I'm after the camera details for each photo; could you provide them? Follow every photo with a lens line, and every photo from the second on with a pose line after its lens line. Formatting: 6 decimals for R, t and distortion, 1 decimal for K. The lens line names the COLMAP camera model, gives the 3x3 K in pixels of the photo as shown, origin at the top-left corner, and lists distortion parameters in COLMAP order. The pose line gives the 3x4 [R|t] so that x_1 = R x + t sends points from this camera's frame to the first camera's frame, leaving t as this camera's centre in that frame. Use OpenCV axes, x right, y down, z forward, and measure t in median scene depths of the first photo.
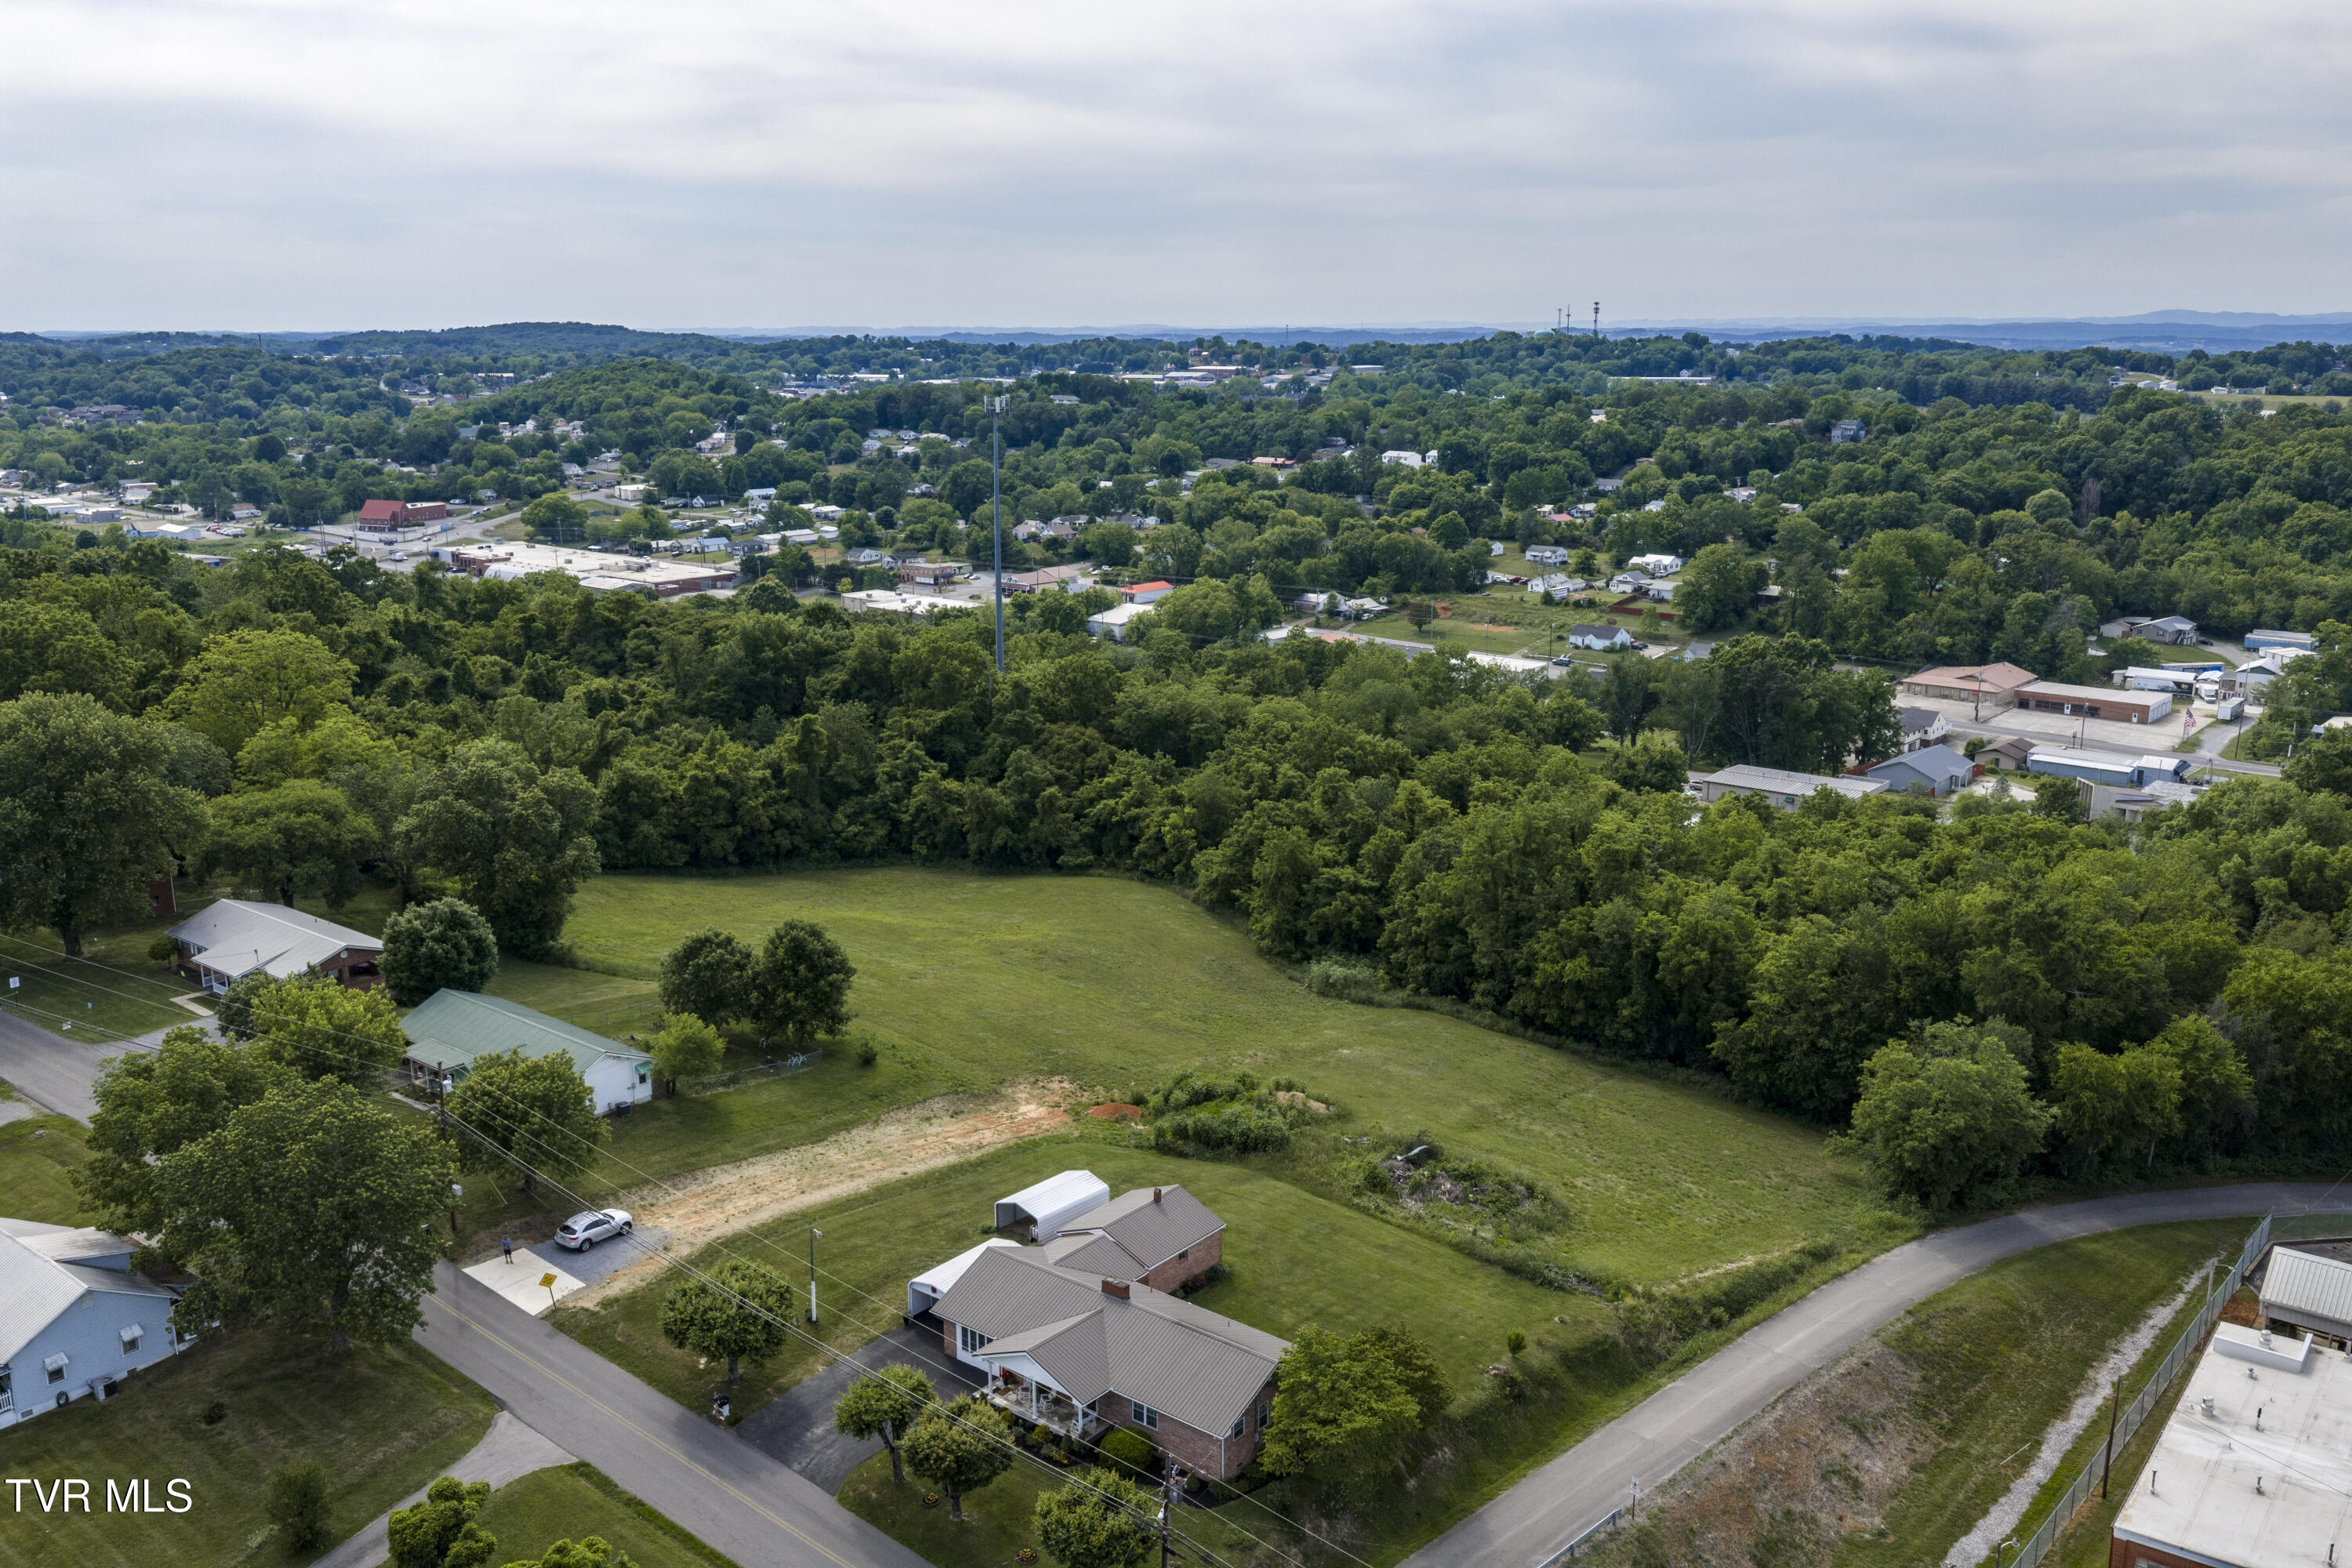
lens RADIAL K [[1940.5, 0, 1183.8], [0, 1940.5, 789.8], [0, 0, 1]] dist [0.024017, -0.037671]
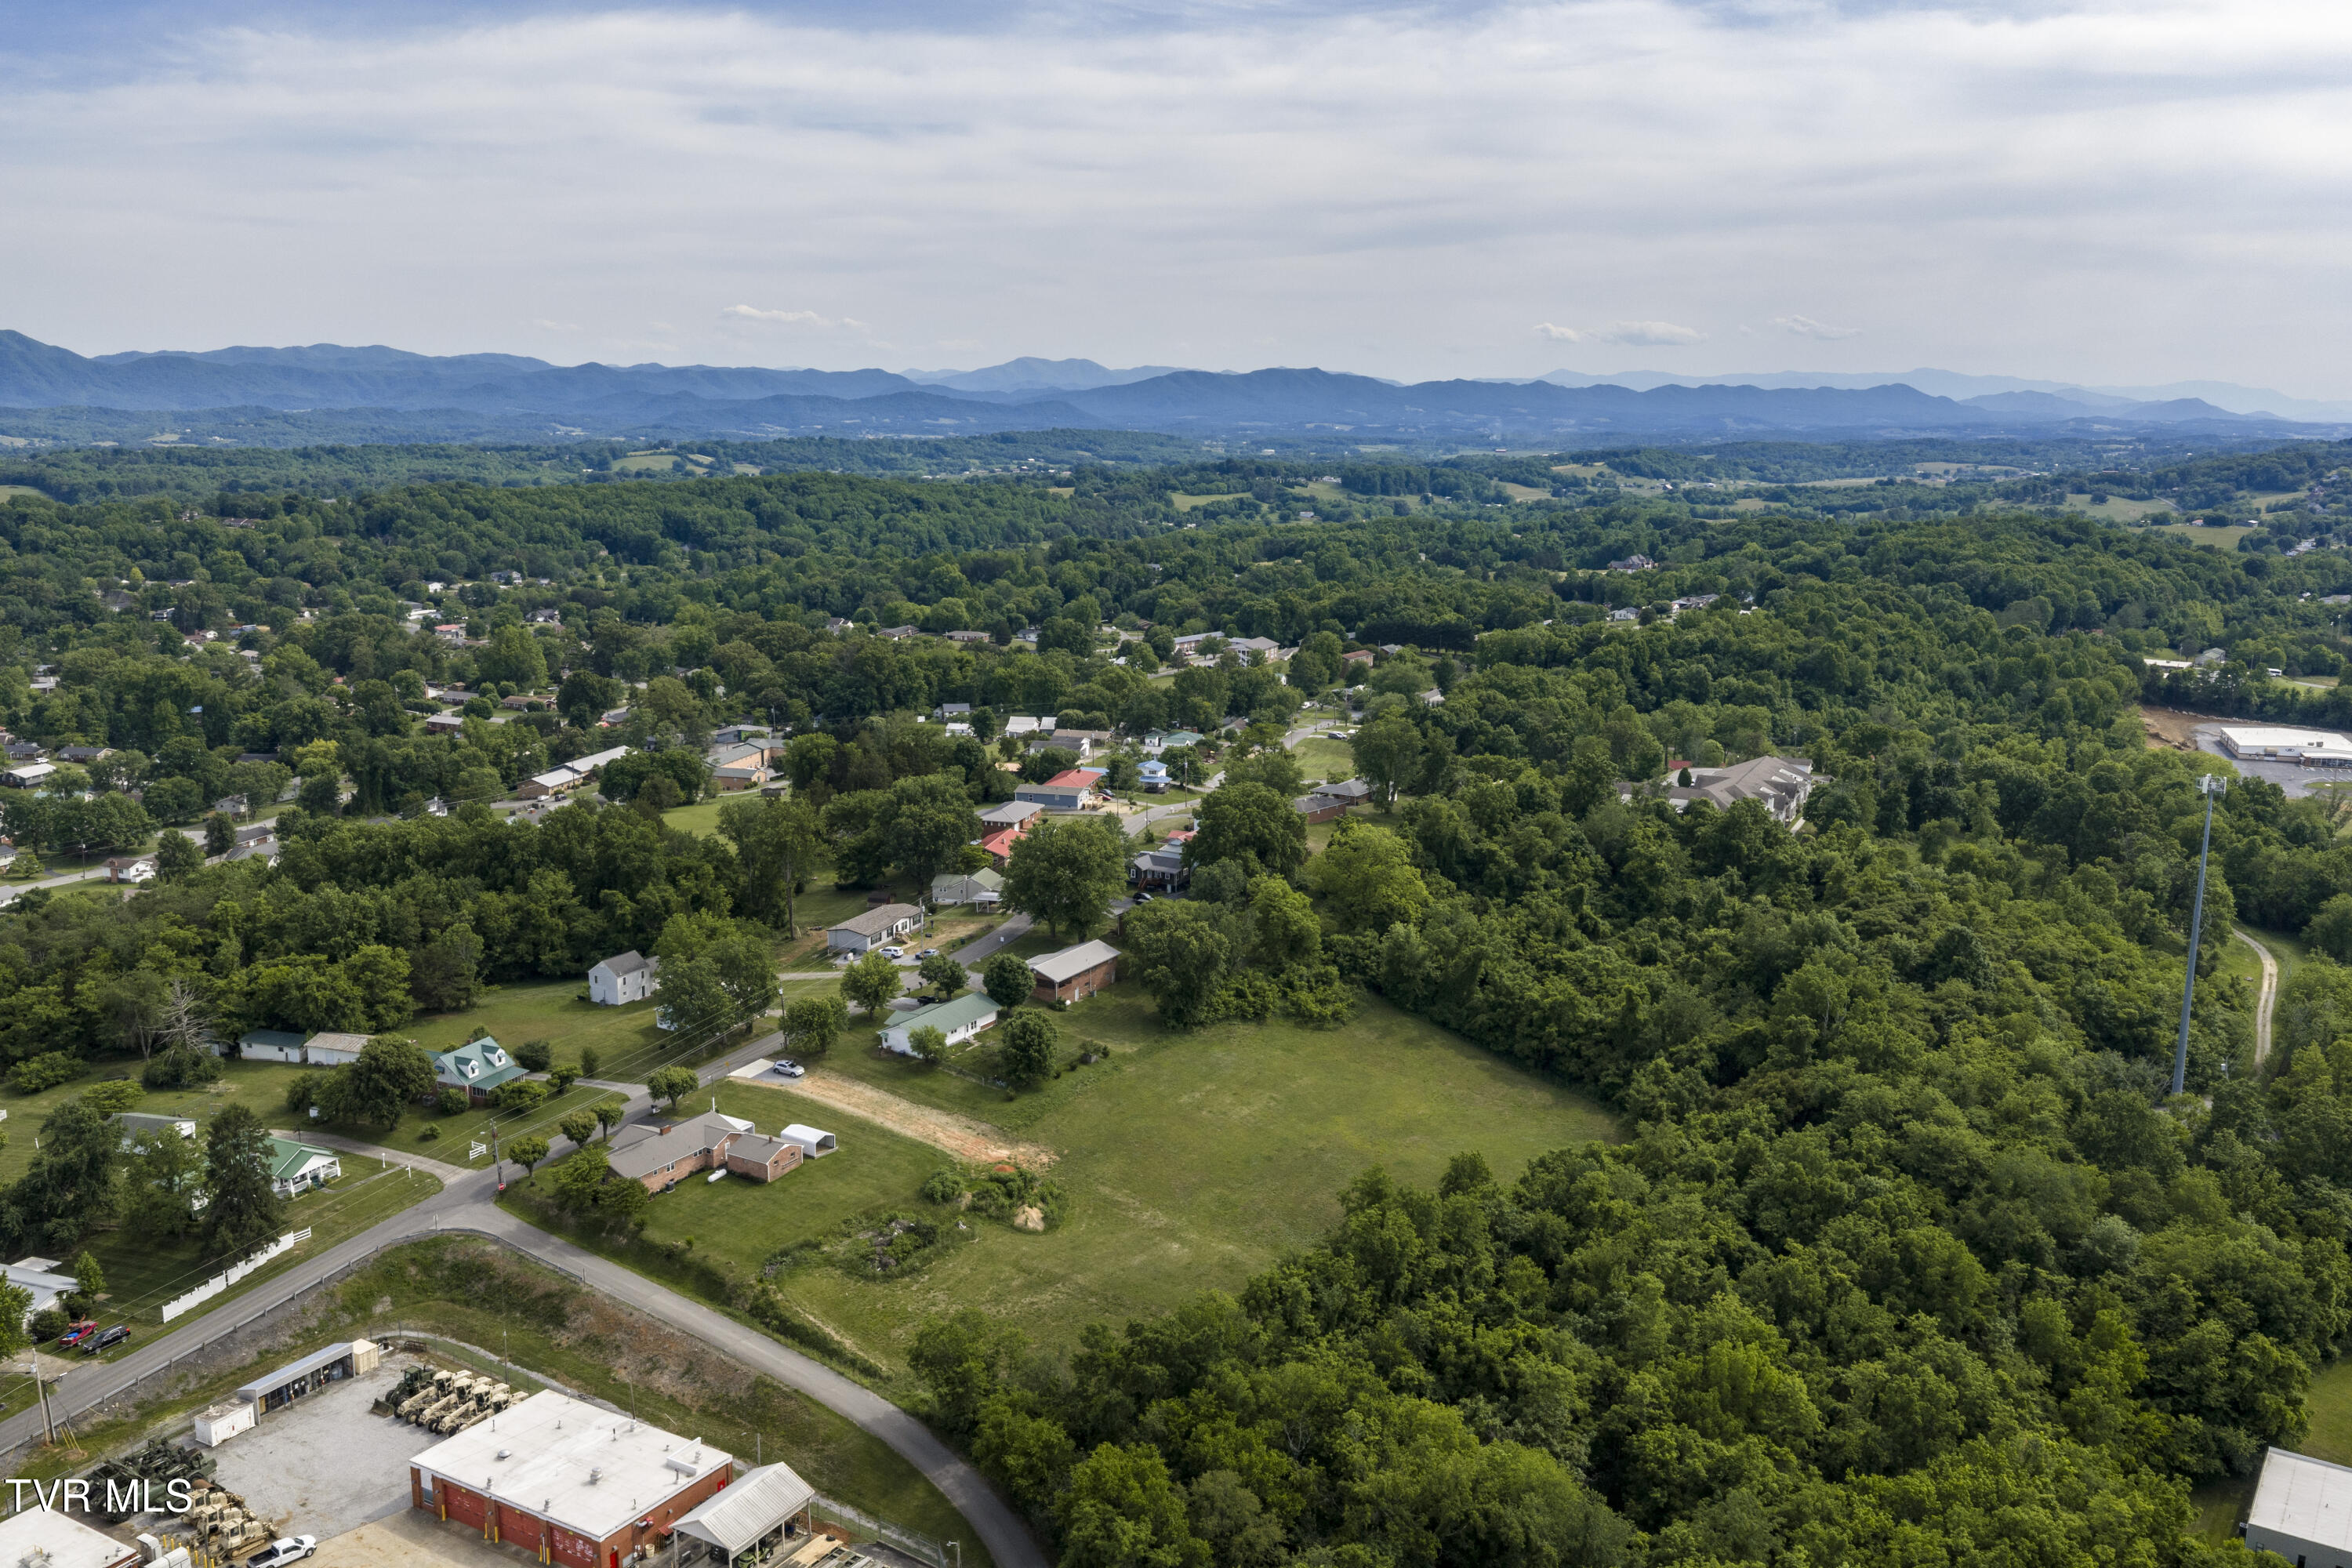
lens RADIAL K [[1940.5, 0, 1187.1], [0, 1940.5, 795.5], [0, 0, 1]] dist [0.024017, -0.037671]
pose [[0.143779, 0.198435, -0.969511, 0.961740], [-0.241686, 0.957065, 0.160045, -0.286609], [0.959643, 0.211306, 0.185565, 0.438883]]
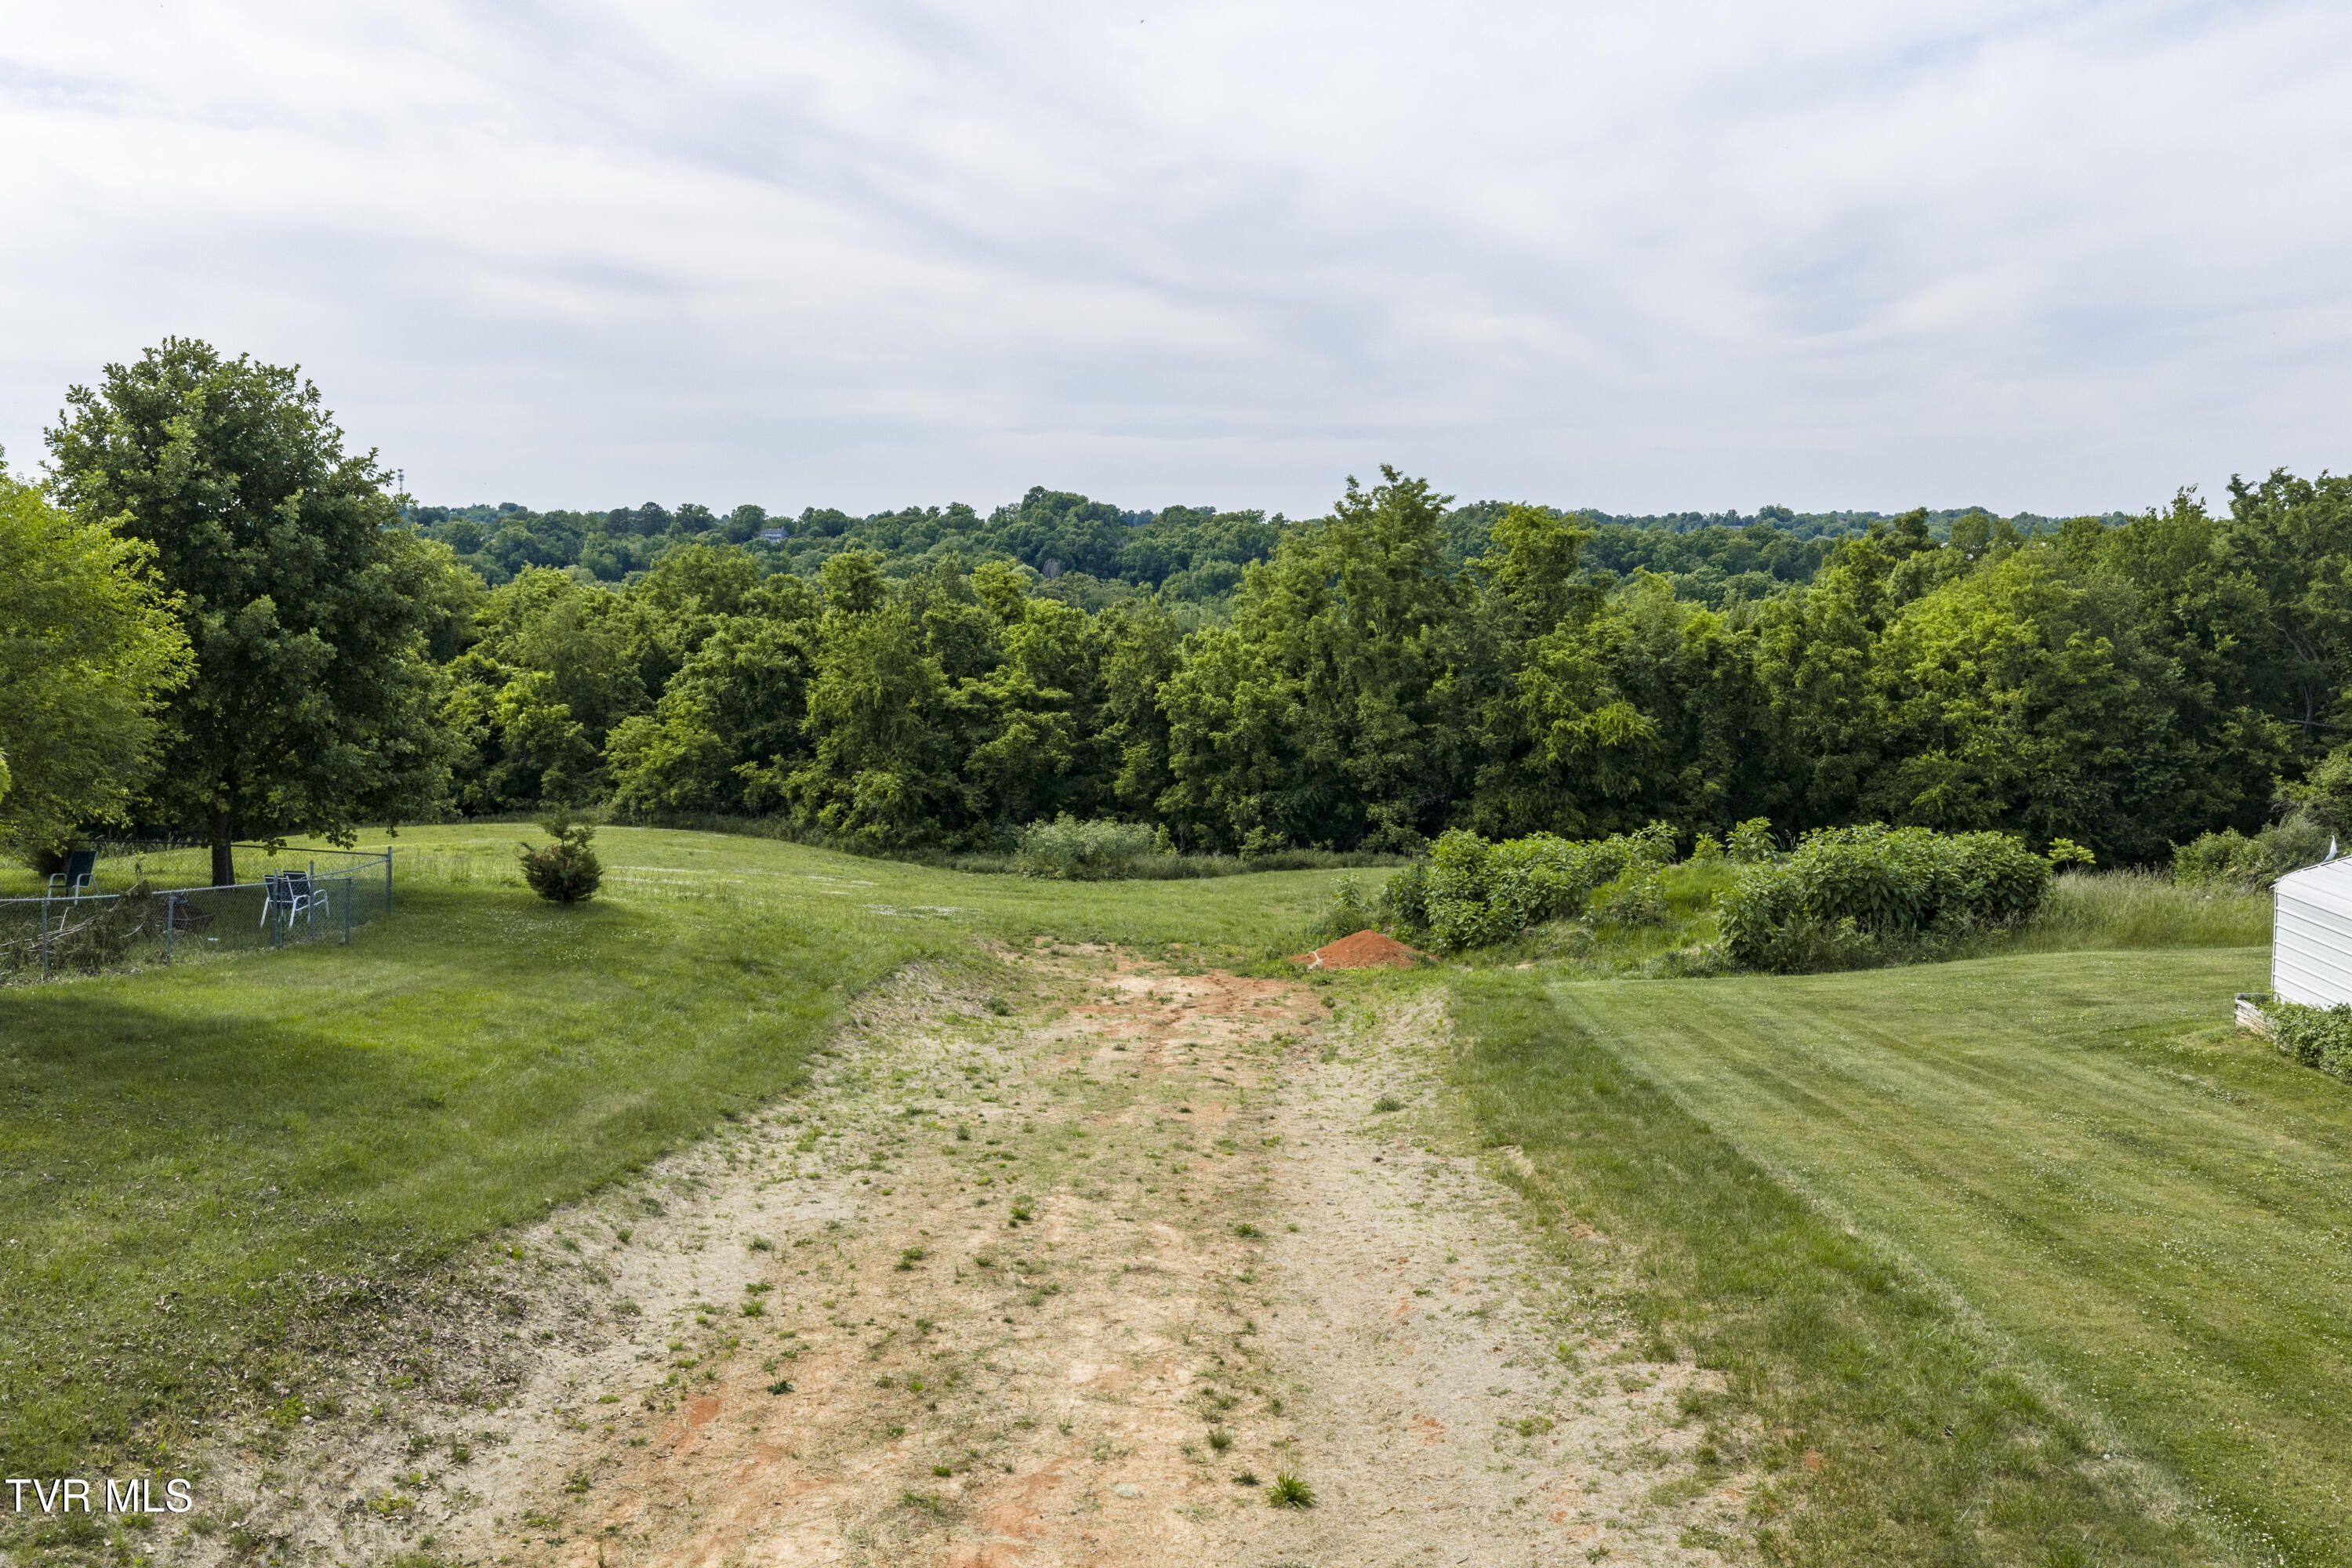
lens RADIAL K [[1940.5, 0, 1189.2], [0, 1940.5, 795.7], [0, 0, 1]] dist [0.024017, -0.037671]
pose [[0.819810, -0.075709, 0.567609, -0.140660], [0.134486, 0.988953, -0.062333, 0.090121], [-0.556620, 0.127437, 0.820935, 0.432945]]
